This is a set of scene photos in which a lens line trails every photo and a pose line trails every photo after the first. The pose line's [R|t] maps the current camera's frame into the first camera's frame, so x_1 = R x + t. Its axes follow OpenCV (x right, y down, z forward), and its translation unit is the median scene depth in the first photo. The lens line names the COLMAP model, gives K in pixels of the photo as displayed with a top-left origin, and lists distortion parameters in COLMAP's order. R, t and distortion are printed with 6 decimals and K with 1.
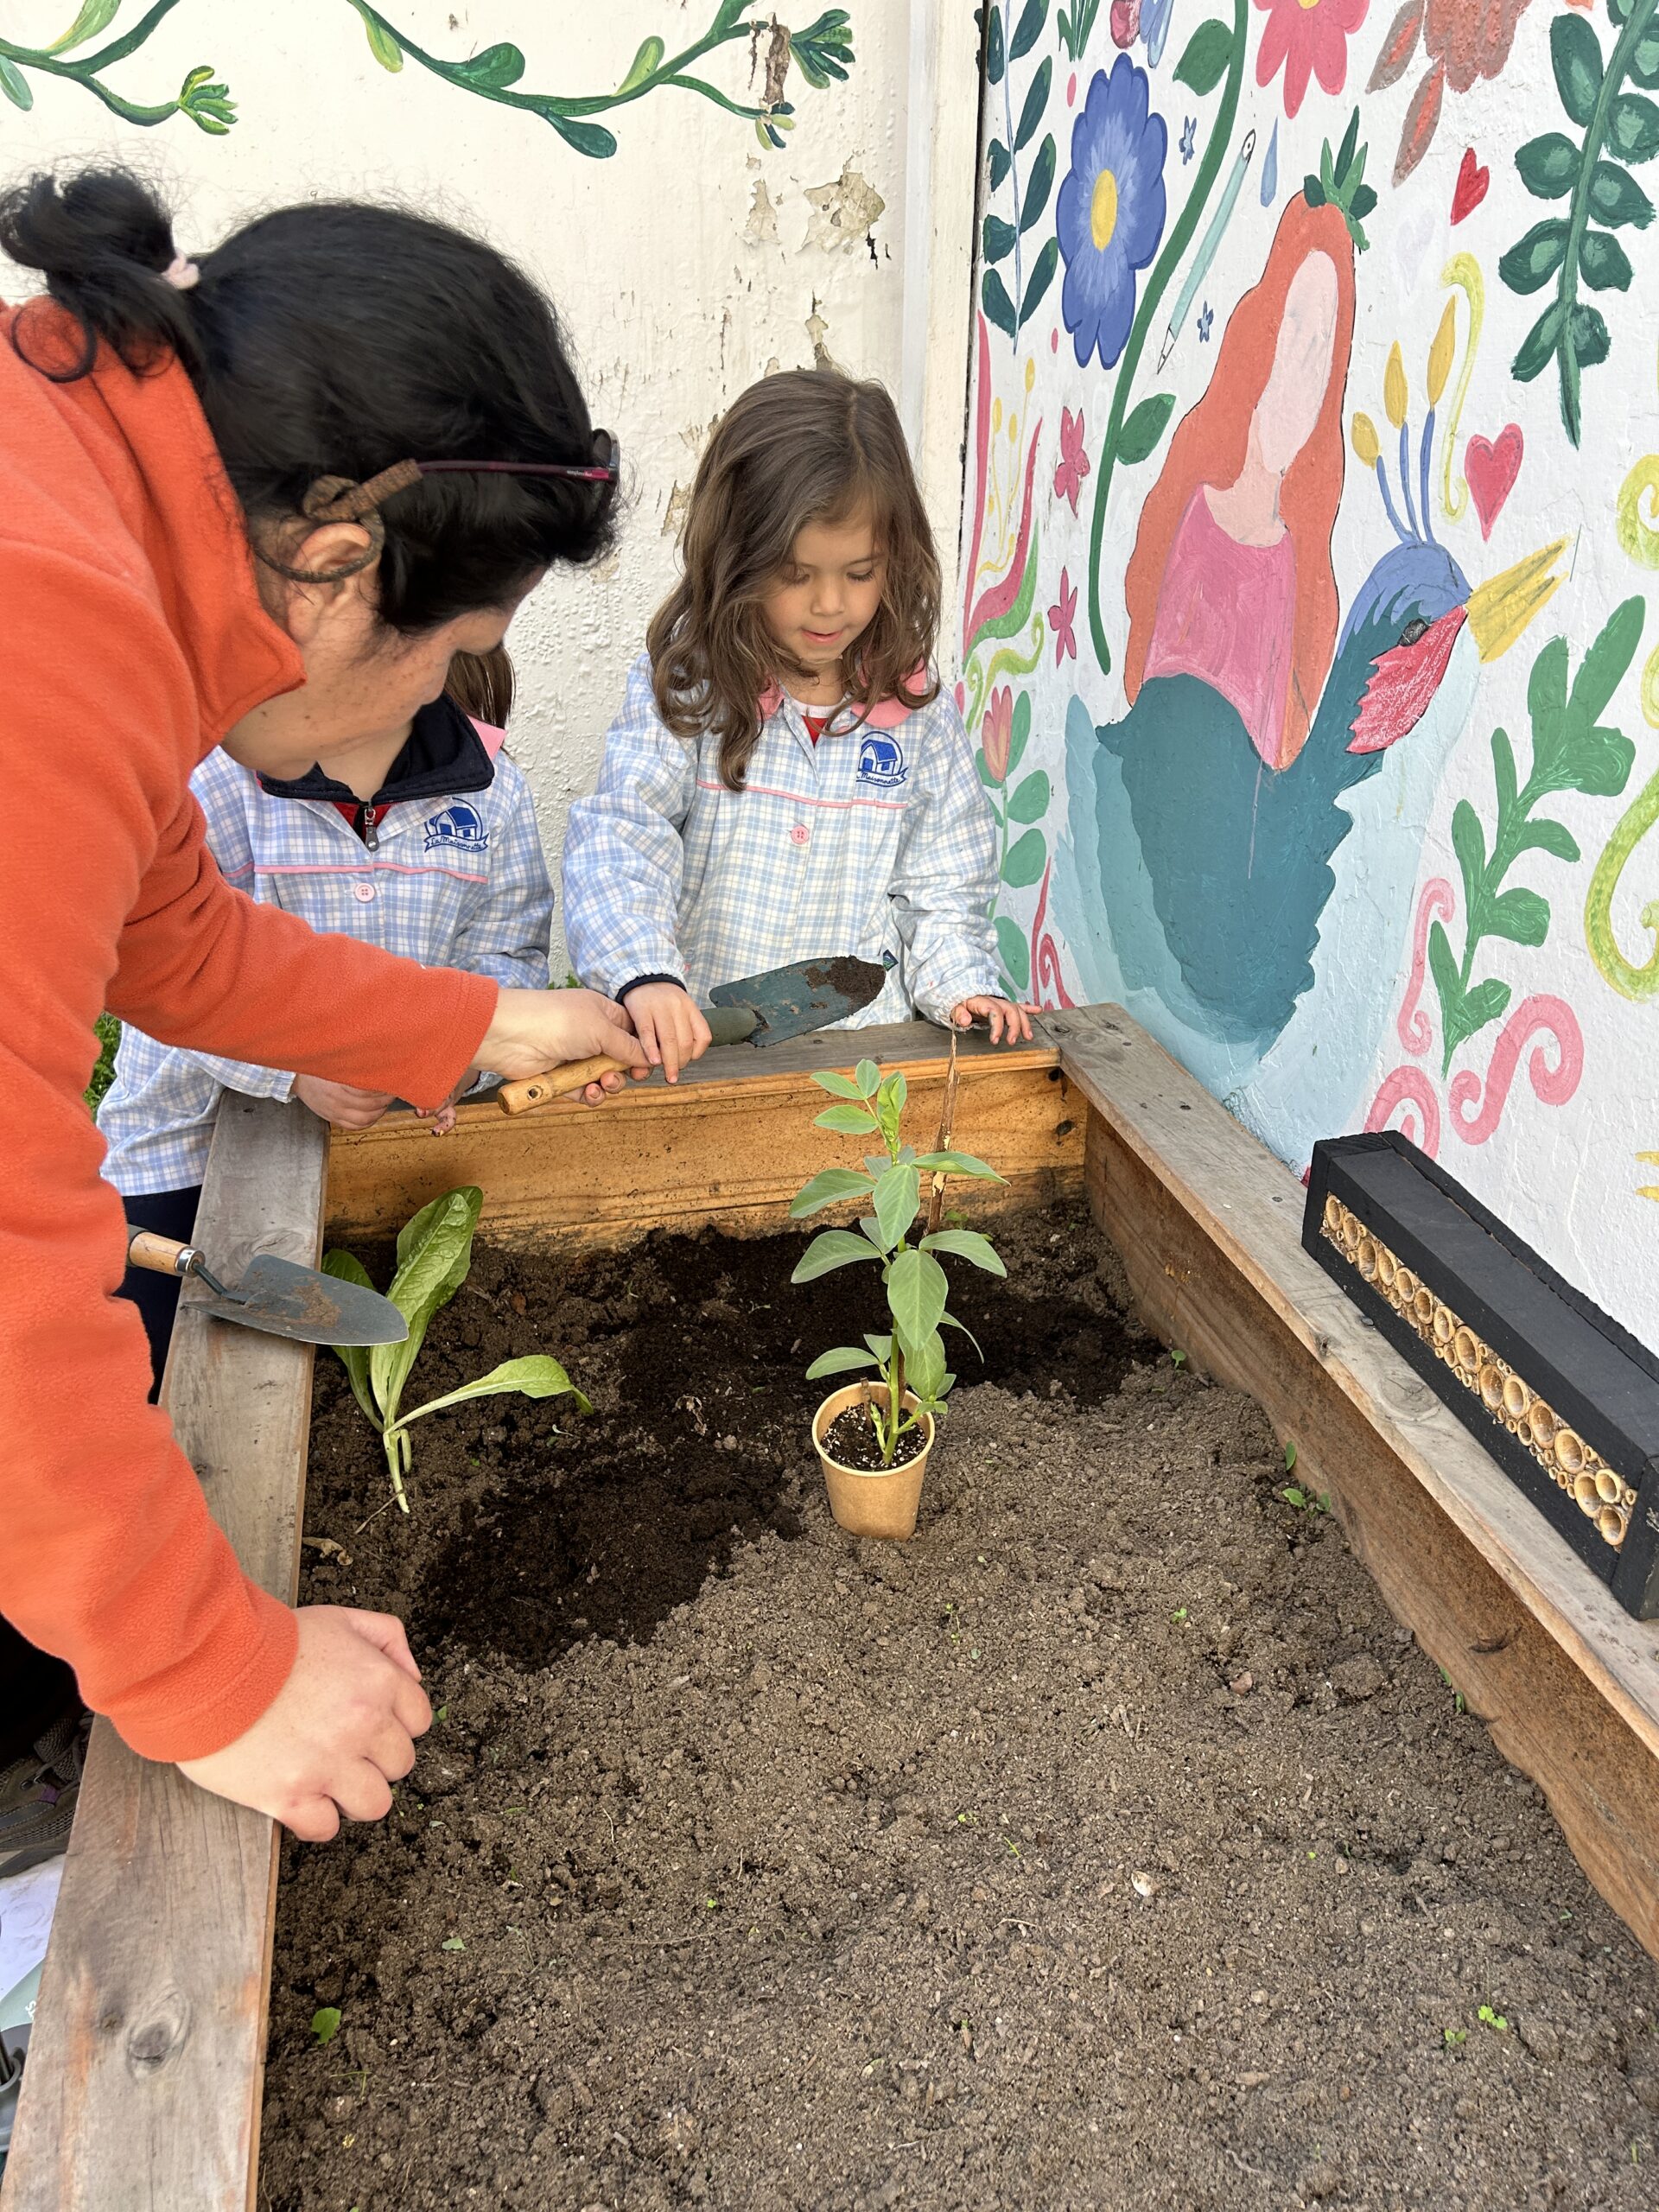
lens RADIAL K [[1687.0, 0, 828.3], [0, 1687.0, 1103.7], [0, 0, 1]] dist [0.061570, -0.029576]
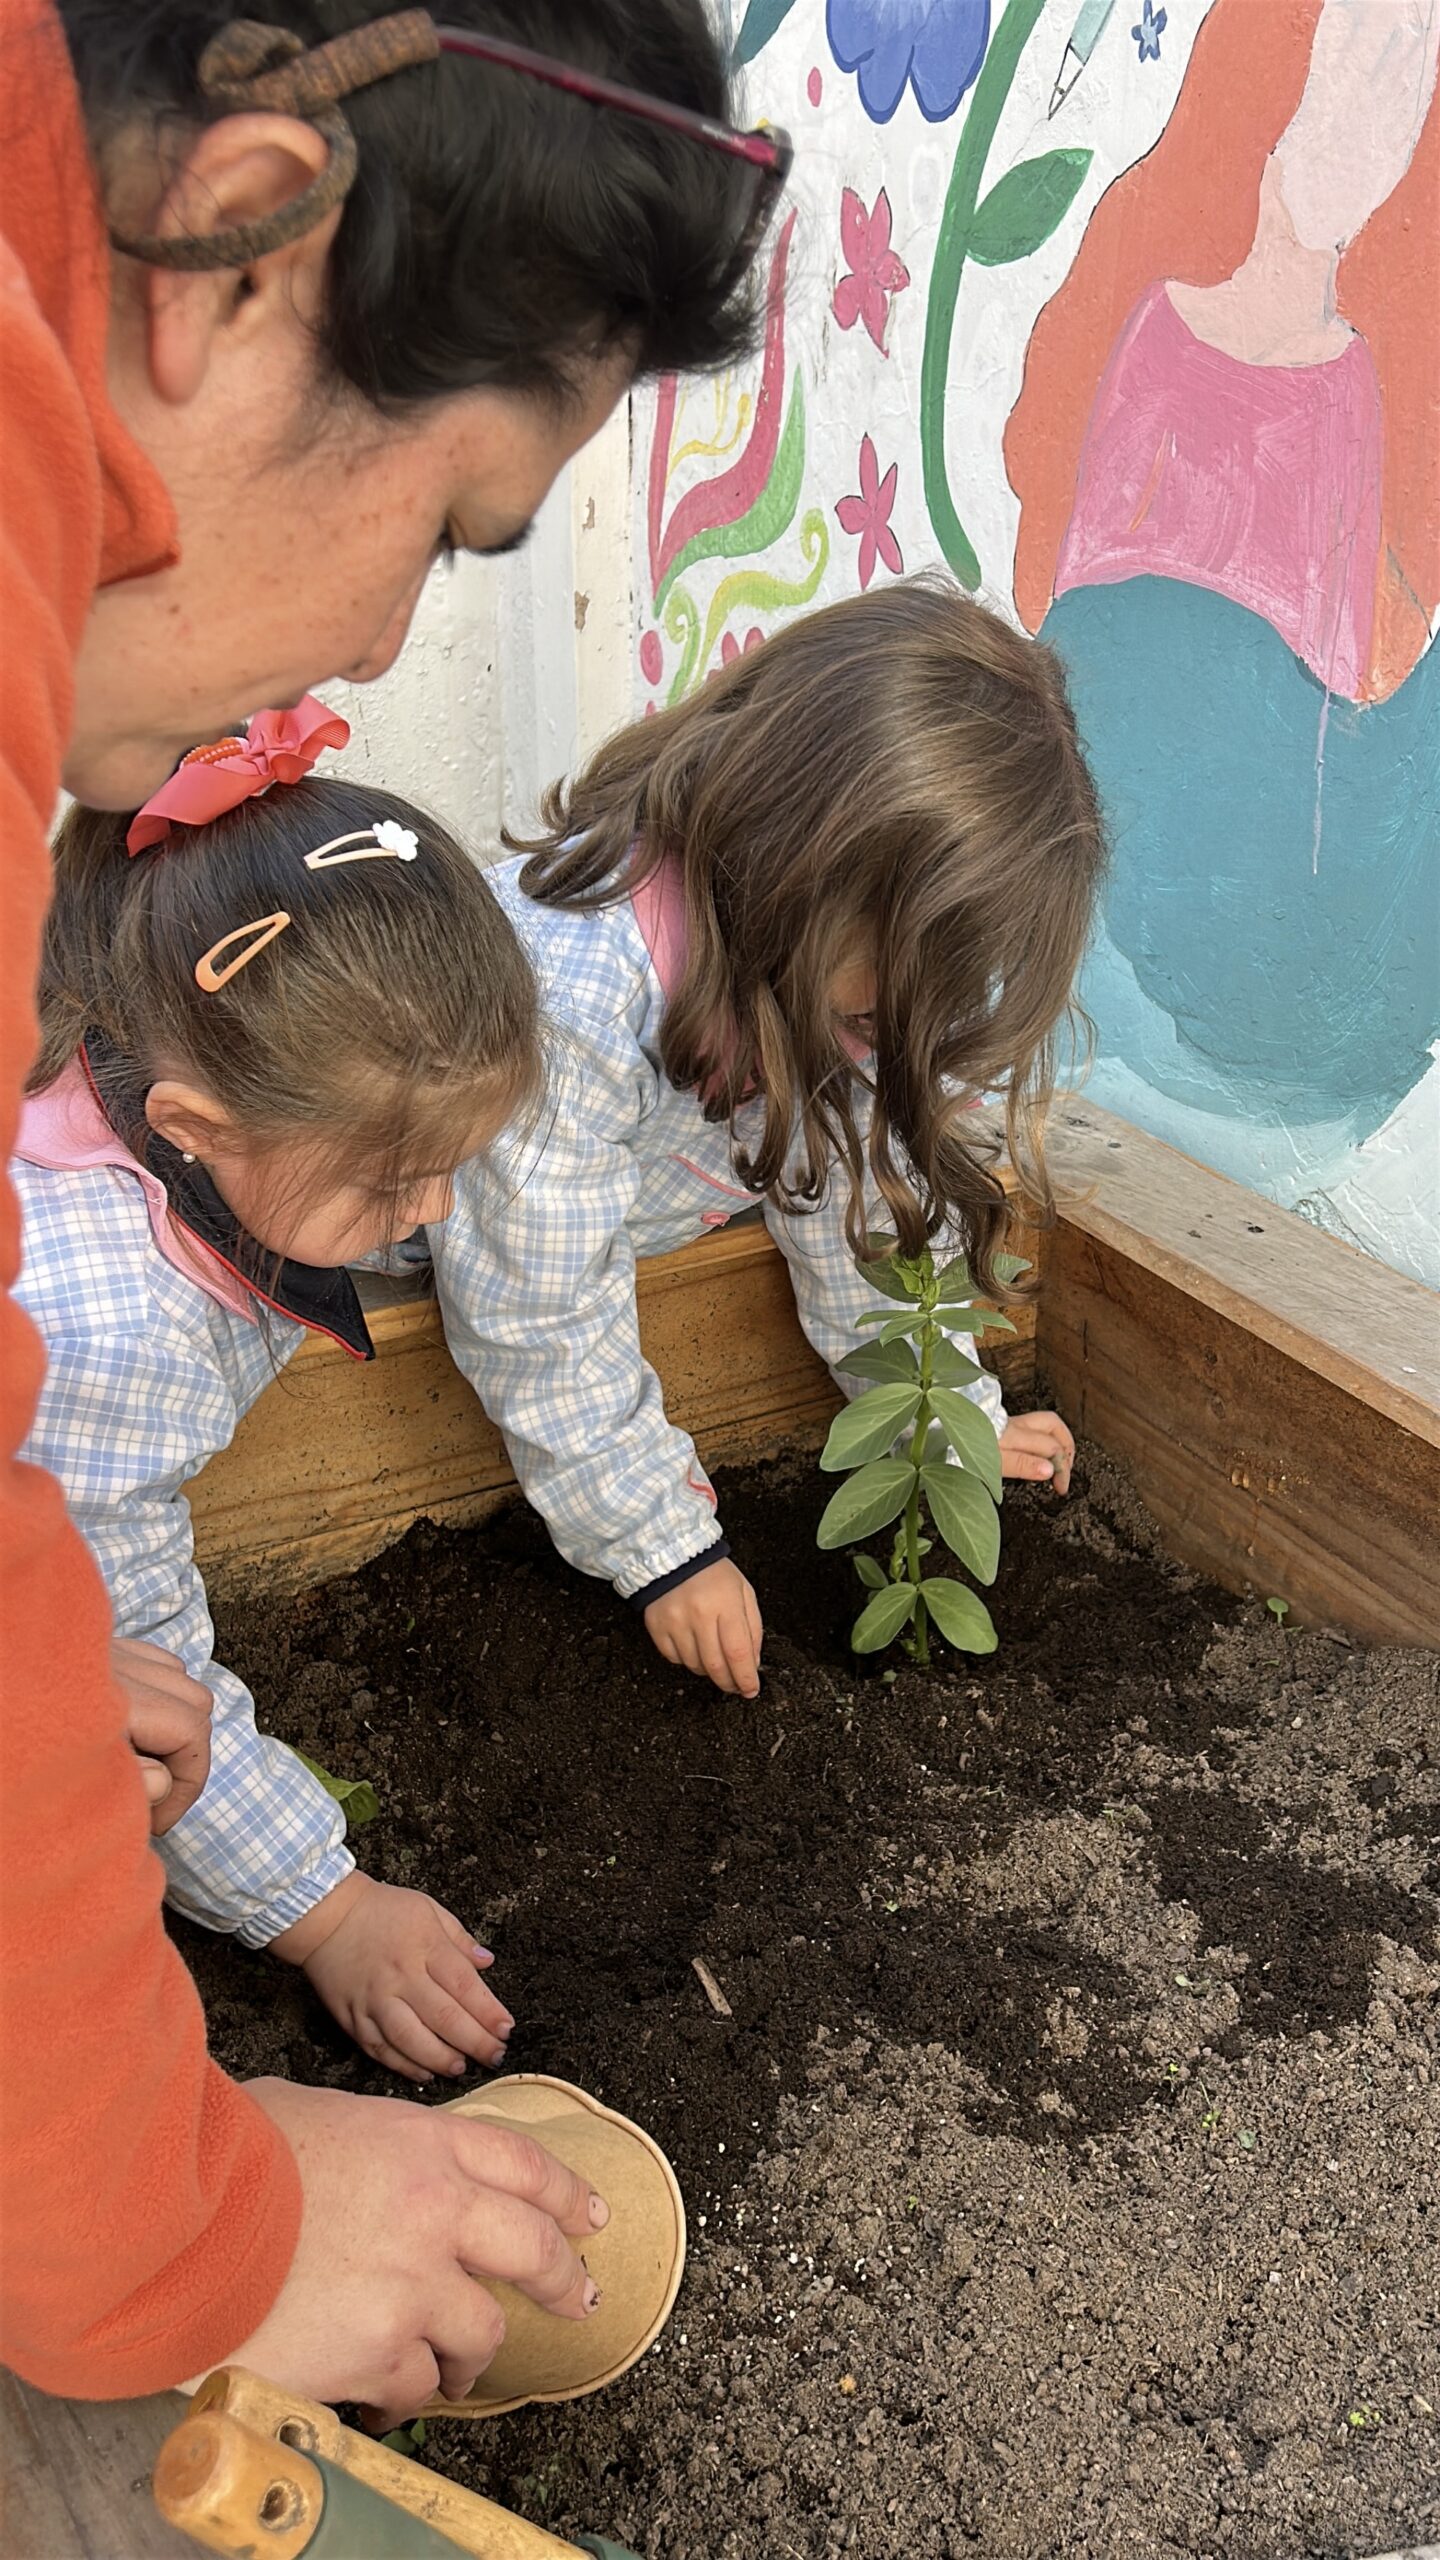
lens RADIAL K [[2373.7, 0, 721.0], [0, 2373.7, 1283.7], [0, 0, 1]] dist [0.037893, 0.000000]
pose [[0.965141, -0.120736, 0.232218, -0.190865], [0.119493, 0.992644, 0.019467, -0.018241], [-0.232860, 0.008959, 0.972469, 0.140074]]
